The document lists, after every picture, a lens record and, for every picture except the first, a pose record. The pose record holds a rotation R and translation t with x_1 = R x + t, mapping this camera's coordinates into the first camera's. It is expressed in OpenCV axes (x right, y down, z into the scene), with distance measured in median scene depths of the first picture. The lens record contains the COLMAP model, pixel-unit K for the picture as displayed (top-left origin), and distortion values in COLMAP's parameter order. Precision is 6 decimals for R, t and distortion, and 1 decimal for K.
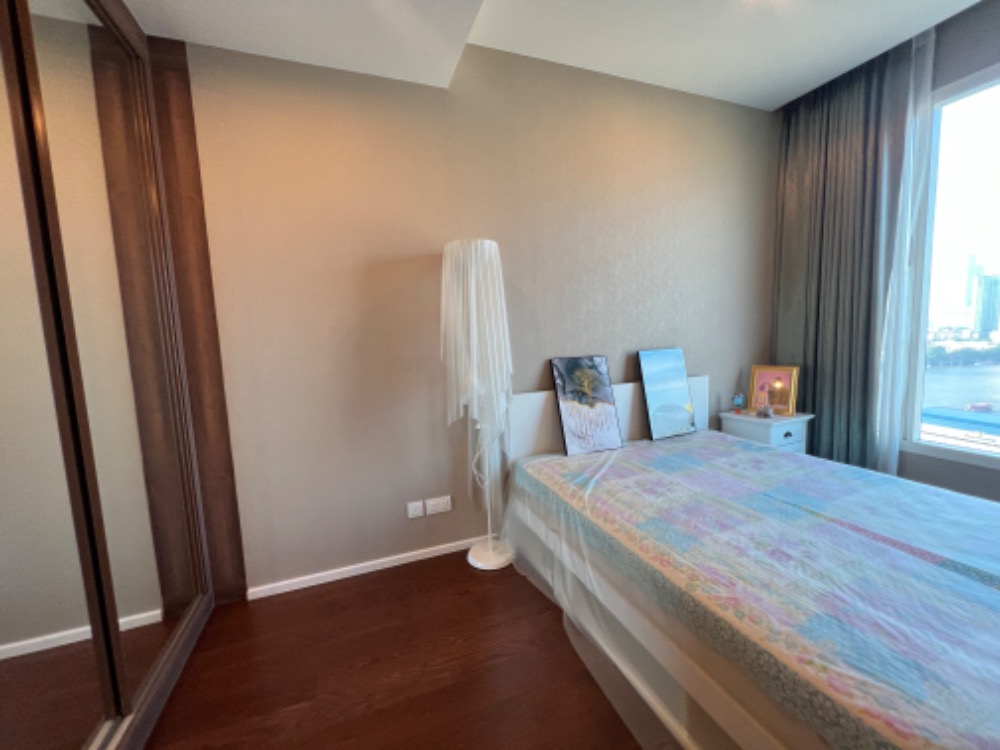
lens RADIAL K [[400.3, 0, 501.8], [0, 400.3, 375.1], [0, 0, 1]] dist [0.002664, 0.000309]
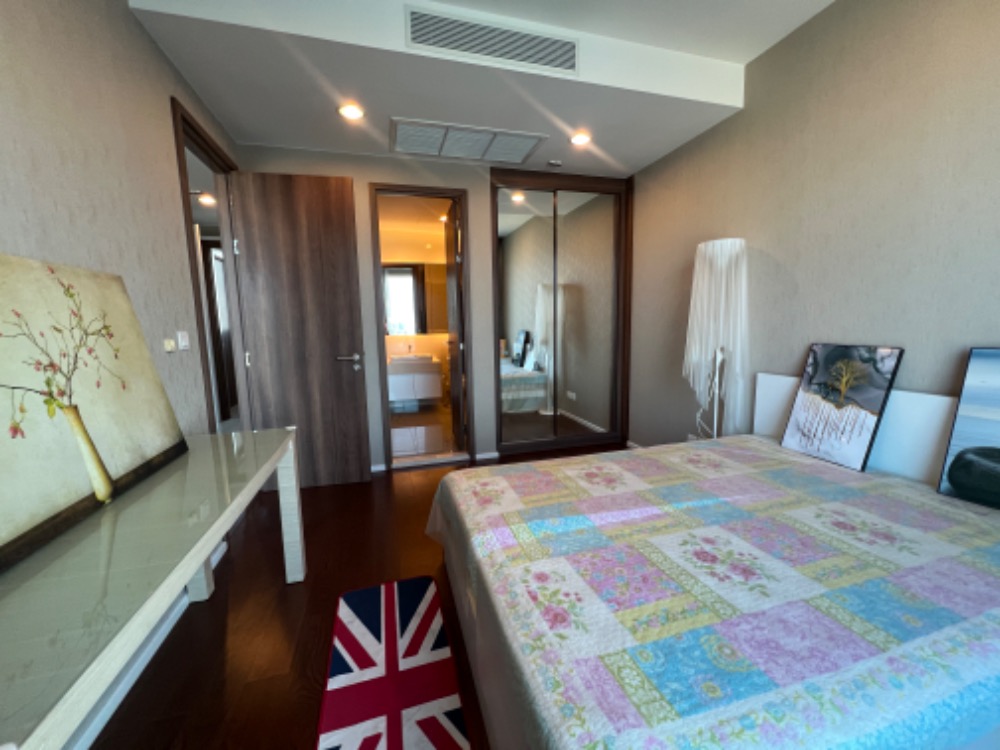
lens RADIAL K [[400.3, 0, 499.9], [0, 400.3, 375.8], [0, 0, 1]] dist [0.002664, 0.000309]
pose [[-0.079557, 0.173888, -0.981547, 1.074660], [-0.075559, 0.980783, 0.179877, -0.079009], [0.993963, 0.088475, -0.064889, 0.367451]]
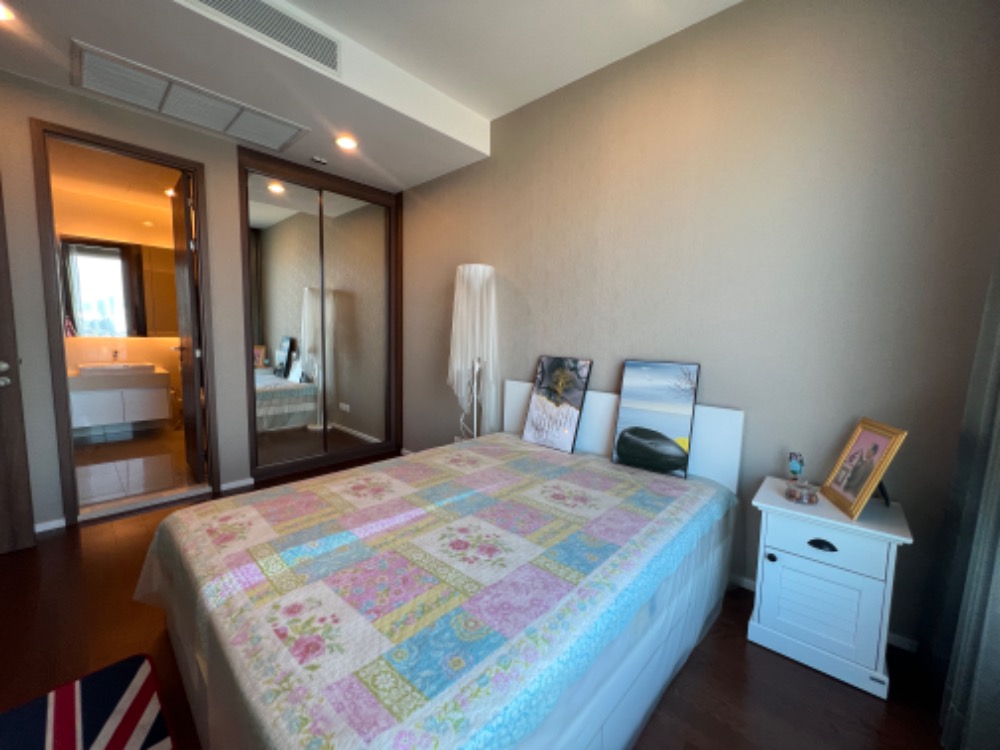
lens RADIAL K [[400.3, 0, 498.9], [0, 400.3, 375.6], [0, 0, 1]] dist [0.002664, 0.000309]
pose [[0.435058, 0.146813, -0.888353, 1.086013], [-0.132863, 0.986285, 0.097930, -0.081182], [0.890546, 0.075424, 0.448597, 0.390639]]
